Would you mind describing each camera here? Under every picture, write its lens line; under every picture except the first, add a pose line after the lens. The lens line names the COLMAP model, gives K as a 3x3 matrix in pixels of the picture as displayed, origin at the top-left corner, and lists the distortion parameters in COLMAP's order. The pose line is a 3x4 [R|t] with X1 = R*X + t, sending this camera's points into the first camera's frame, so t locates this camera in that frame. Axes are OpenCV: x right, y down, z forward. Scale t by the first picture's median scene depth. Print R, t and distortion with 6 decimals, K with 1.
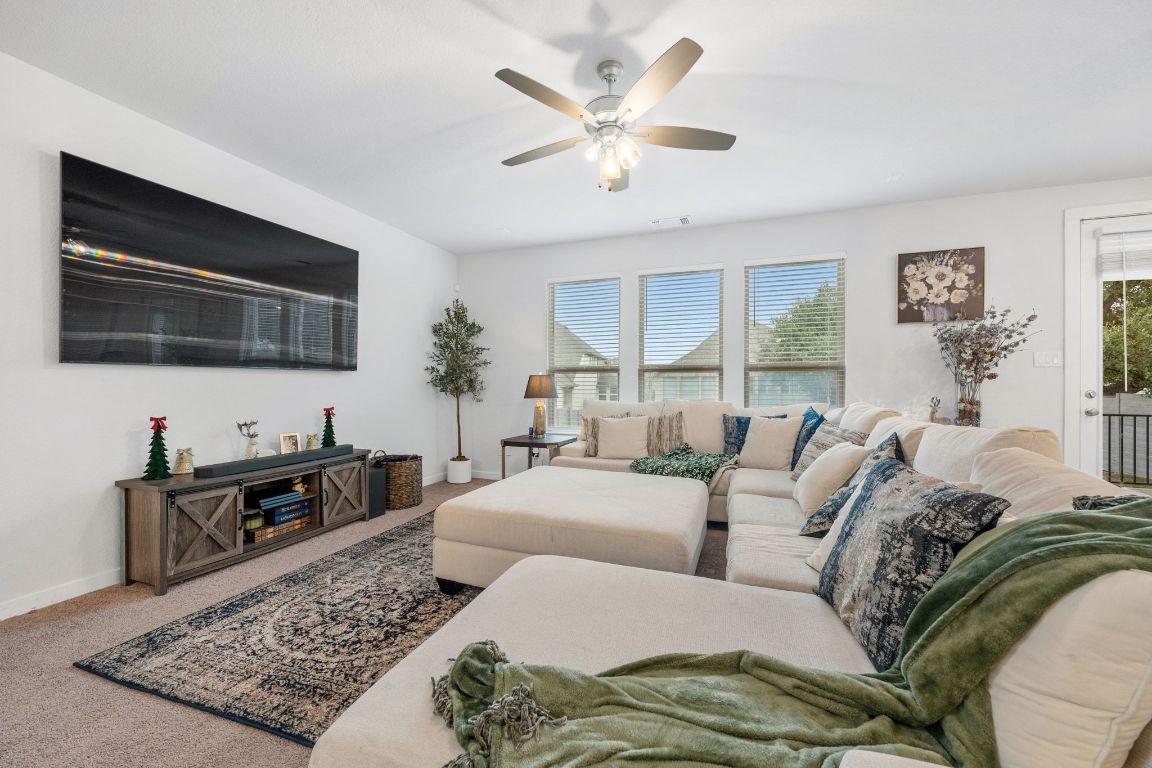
lens RADIAL K [[451.5, 0, 576.0], [0, 451.5, 384.0], [0, 0, 1]] dist [0.000746, 0.000041]
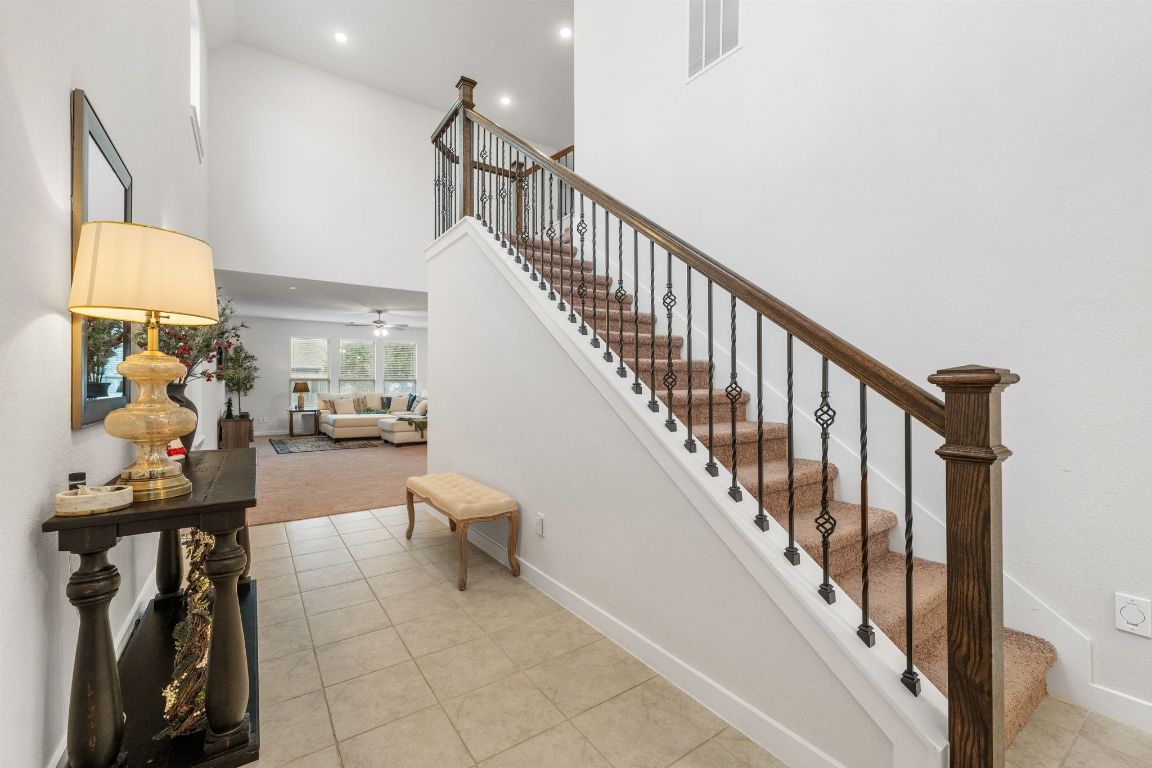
lens RADIAL K [[451.5, 0, 576.0], [0, 451.5, 384.0], [0, 0, 1]] dist [0.000746, 0.000041]
pose [[0.558630, 0.003718, 0.829409, -1.401344], [0.001201, 0.999985, -0.005291, 0.002655], [-0.829416, 0.003952, 0.558617, -1.677694]]
